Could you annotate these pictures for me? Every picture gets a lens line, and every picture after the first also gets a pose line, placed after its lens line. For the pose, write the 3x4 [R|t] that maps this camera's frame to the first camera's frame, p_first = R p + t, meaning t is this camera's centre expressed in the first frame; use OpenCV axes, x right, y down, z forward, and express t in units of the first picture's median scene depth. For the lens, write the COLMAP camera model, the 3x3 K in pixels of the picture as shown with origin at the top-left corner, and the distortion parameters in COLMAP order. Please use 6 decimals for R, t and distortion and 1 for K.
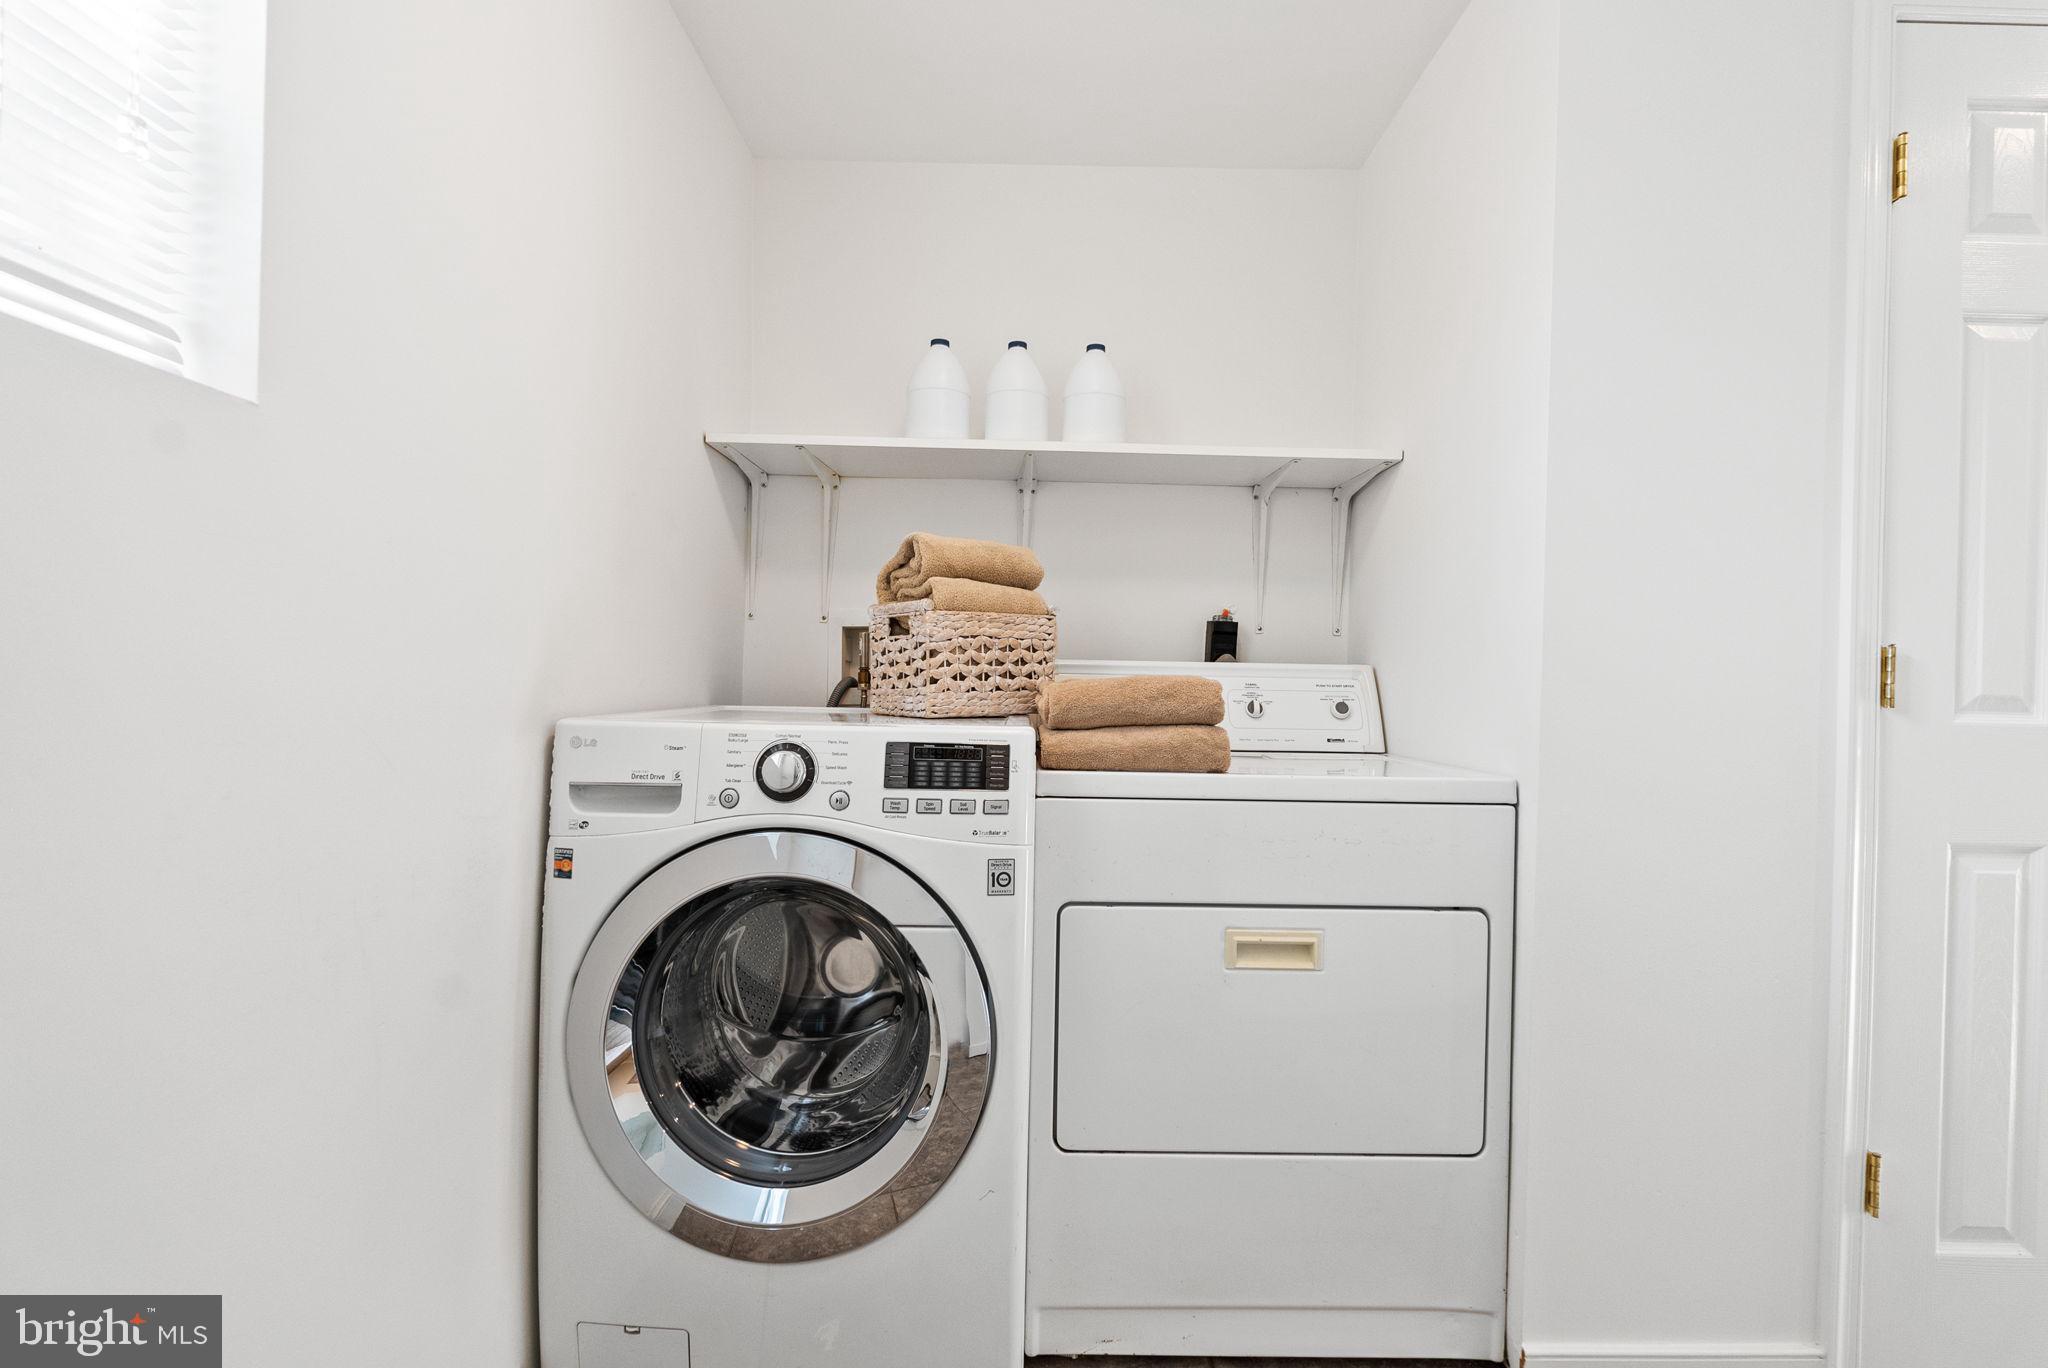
lens RADIAL K [[932.4, 0, 1017.5], [0, 932.4, 676.6], [0, 0, 1]] dist [0.000174, 0.000894]
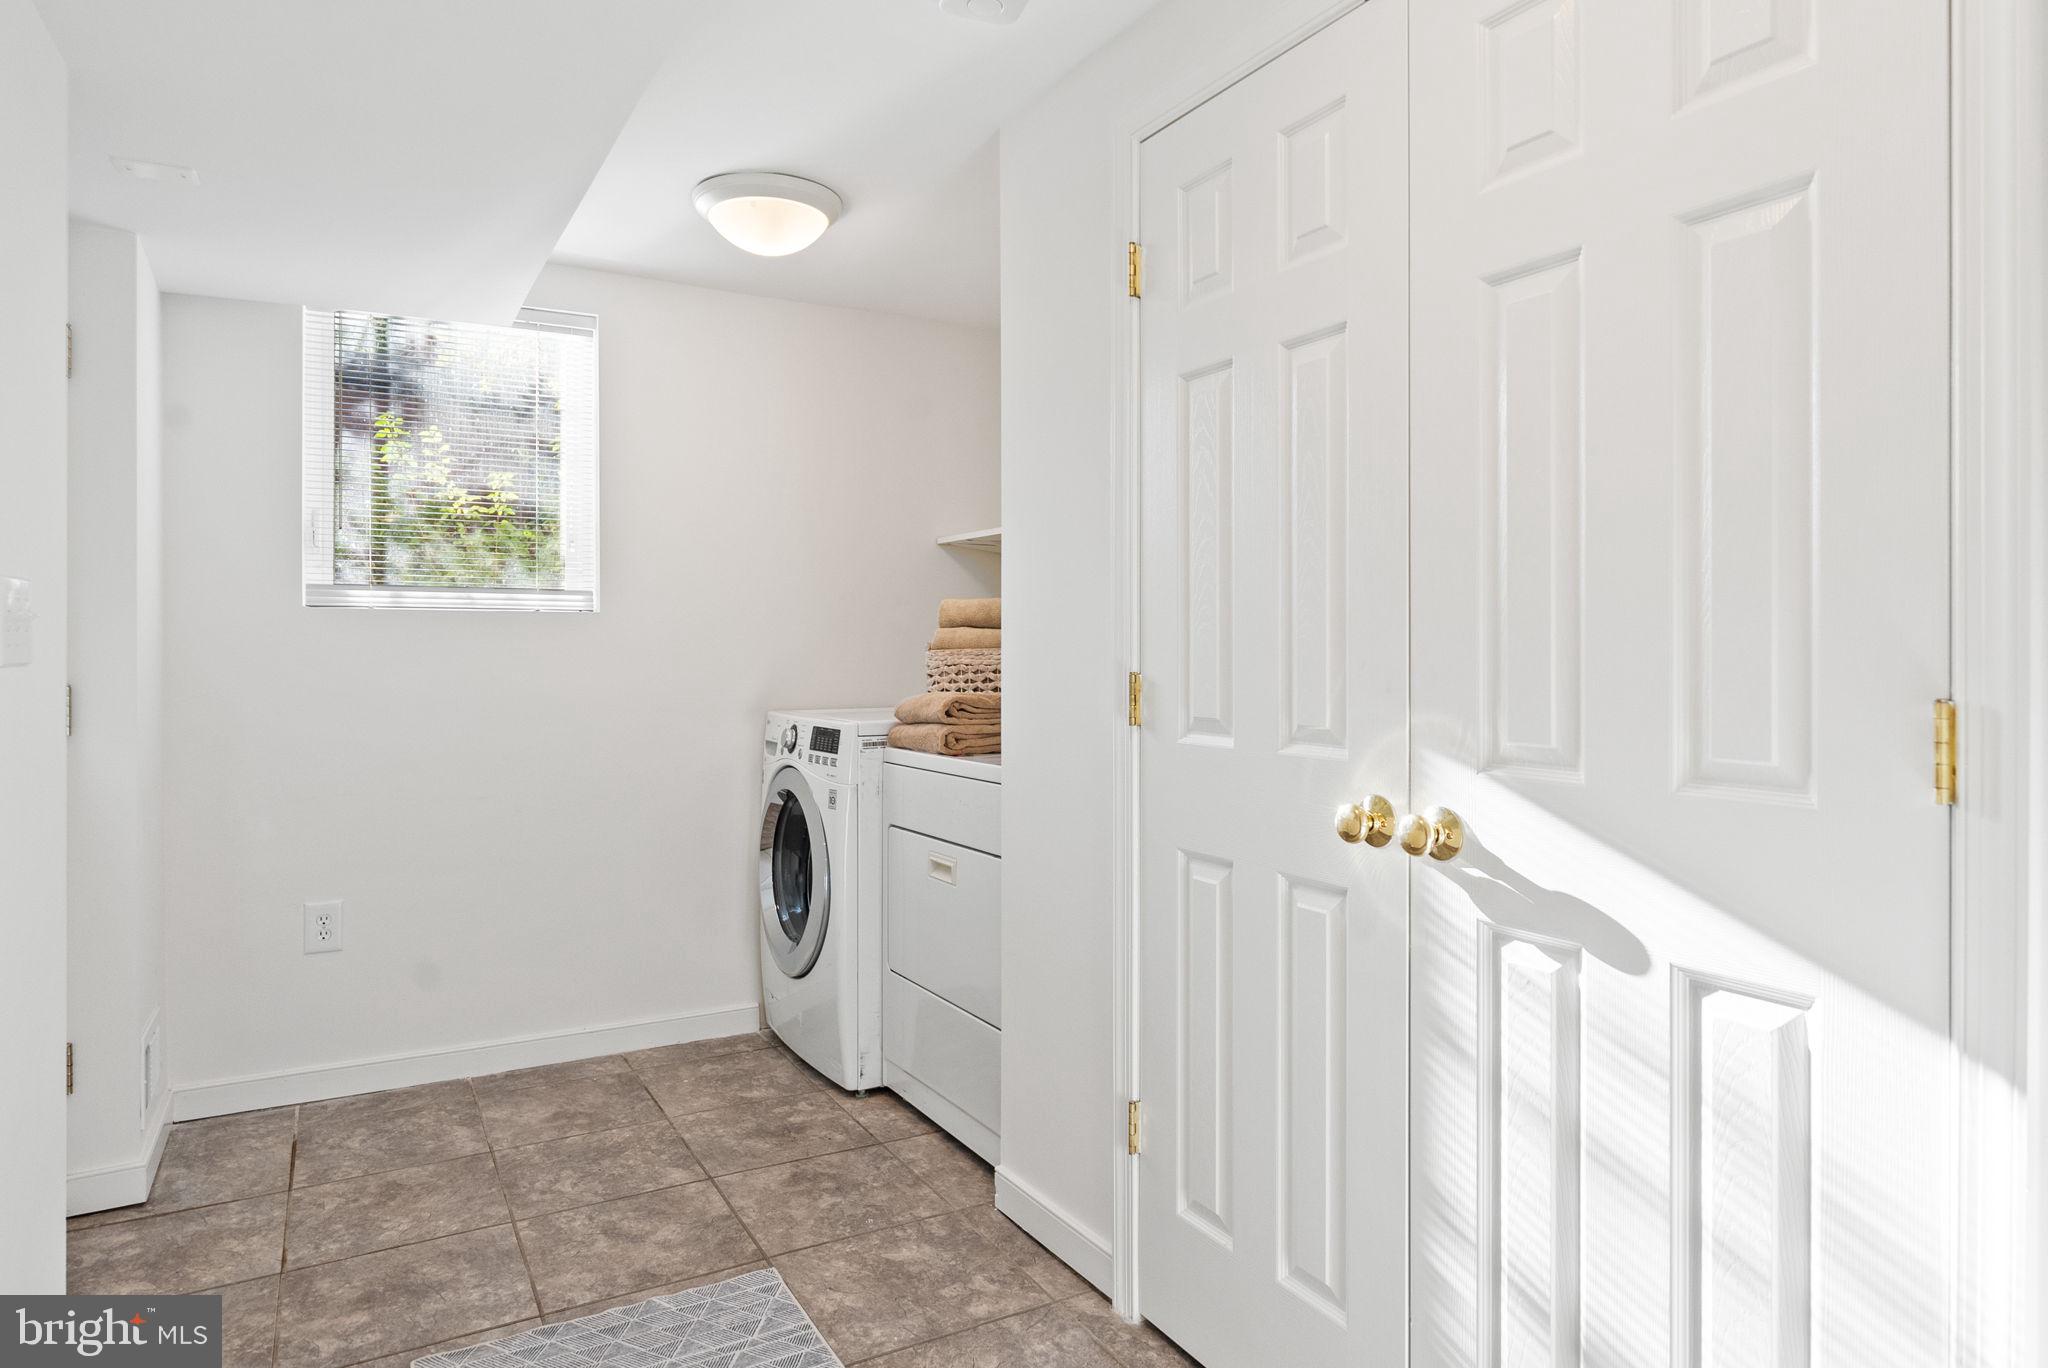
lens RADIAL K [[1242.6, 0, 1024.9], [0, 1242.6, 633.6], [0, 0, 1]] dist [0.004070, 0.001532]
pose [[0.480190, -0.032928, -0.876546, 1.890509], [0.010371, 0.999438, -0.031863, -0.028346], [0.877103, 0.006210, 0.480262, 0.098845]]
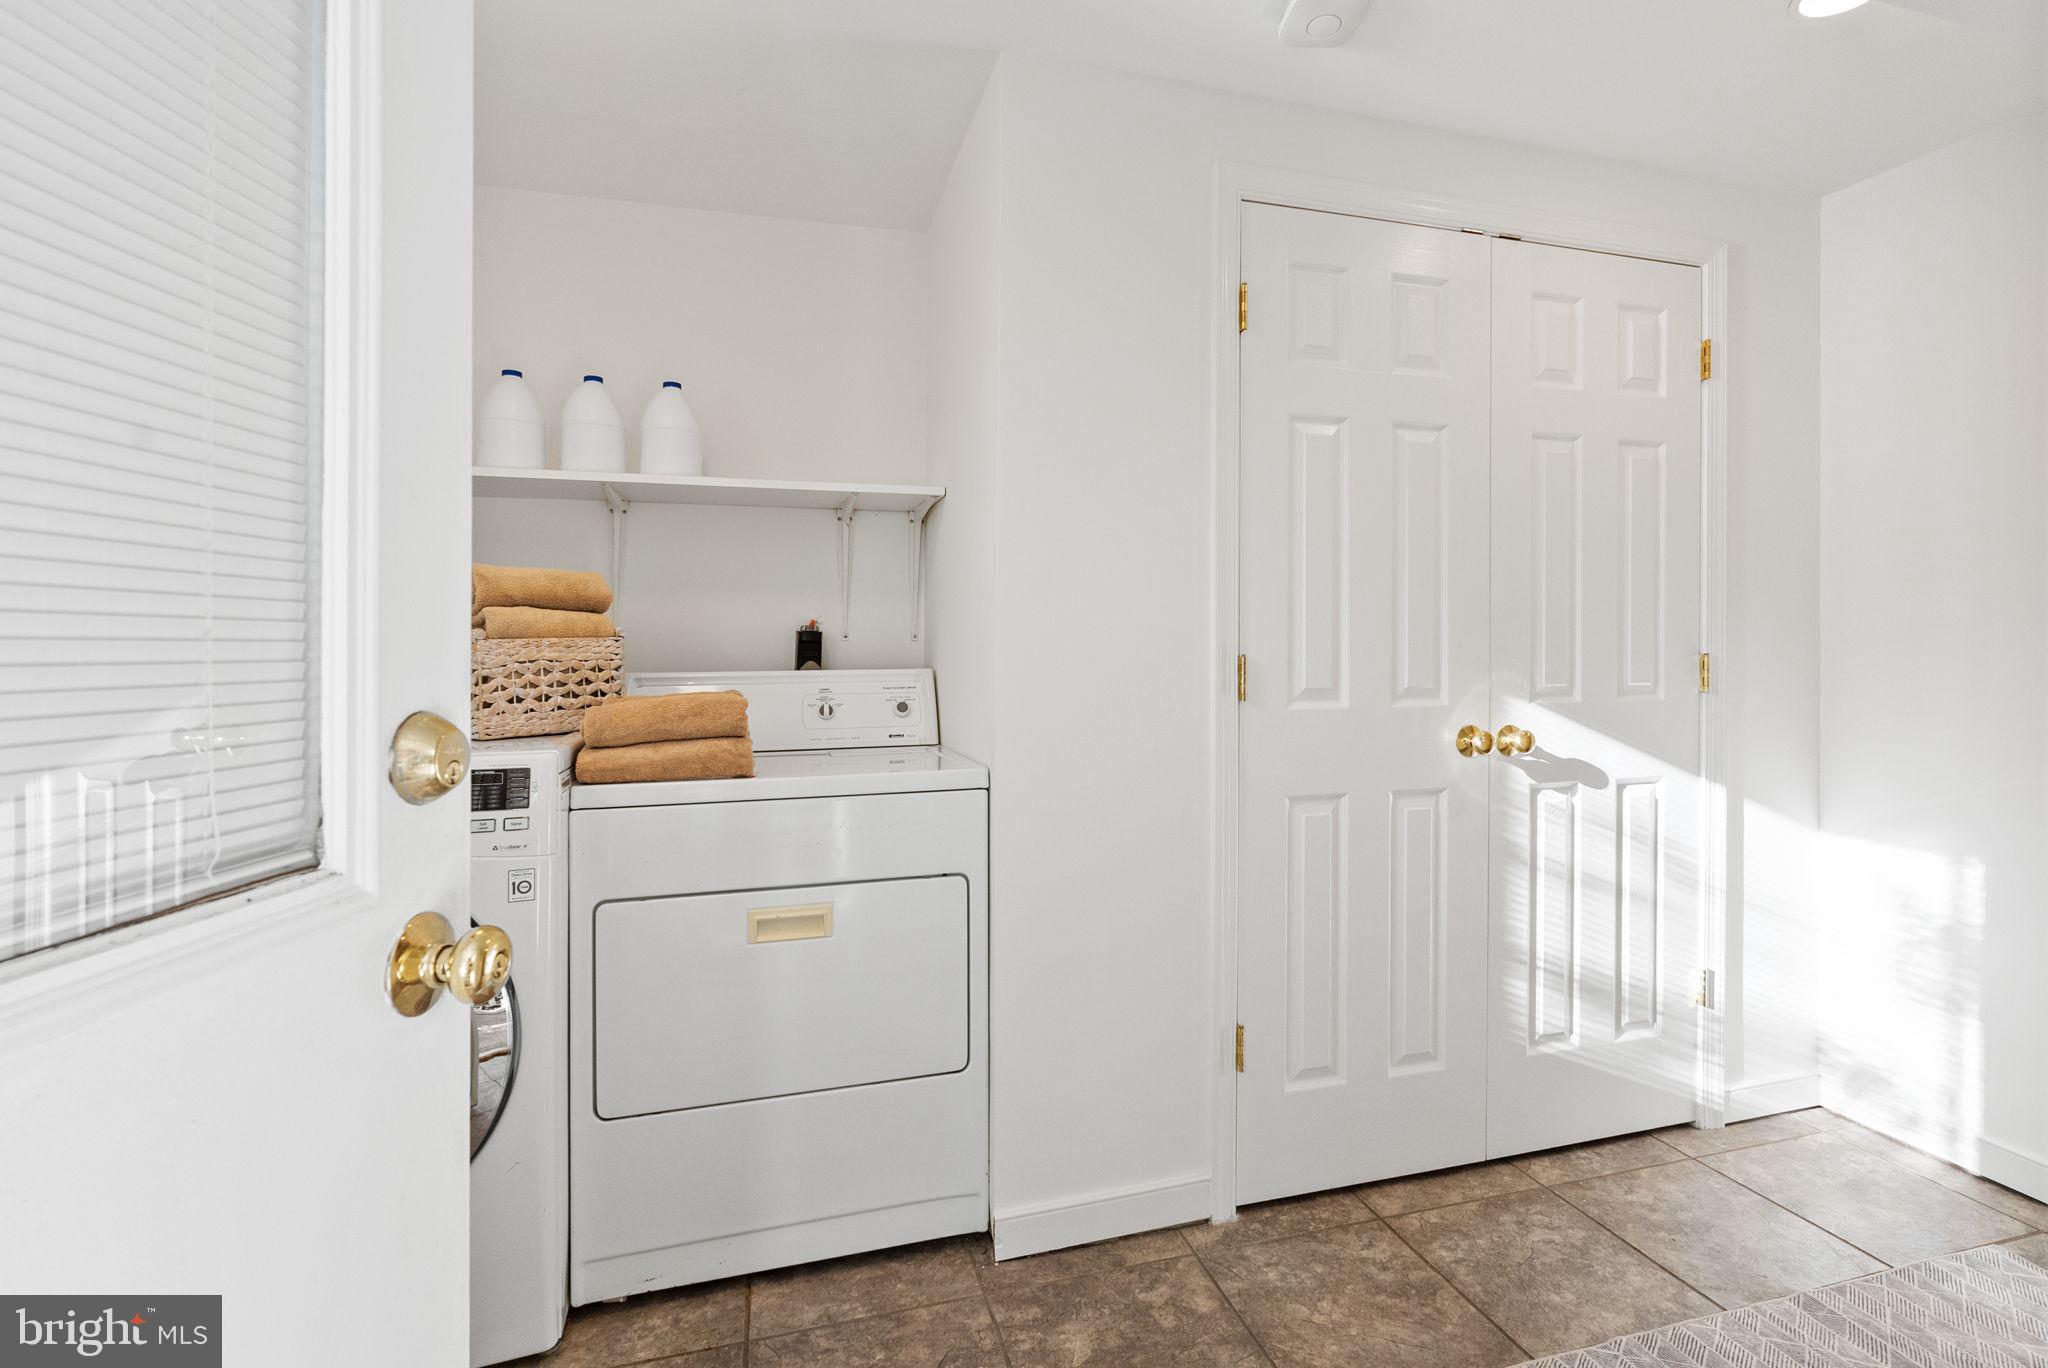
lens RADIAL K [[975.1, 0, 1038.1], [0, 975.1, 640.4], [0, 0, 1]] dist [-0.001414, 0.000264]
pose [[0.960694, -0.024434, 0.276533, 0.209494], [0.025692, 0.999669, -0.000923, -0.052239], [-0.276419, 0.007991, 0.961004, -0.251457]]
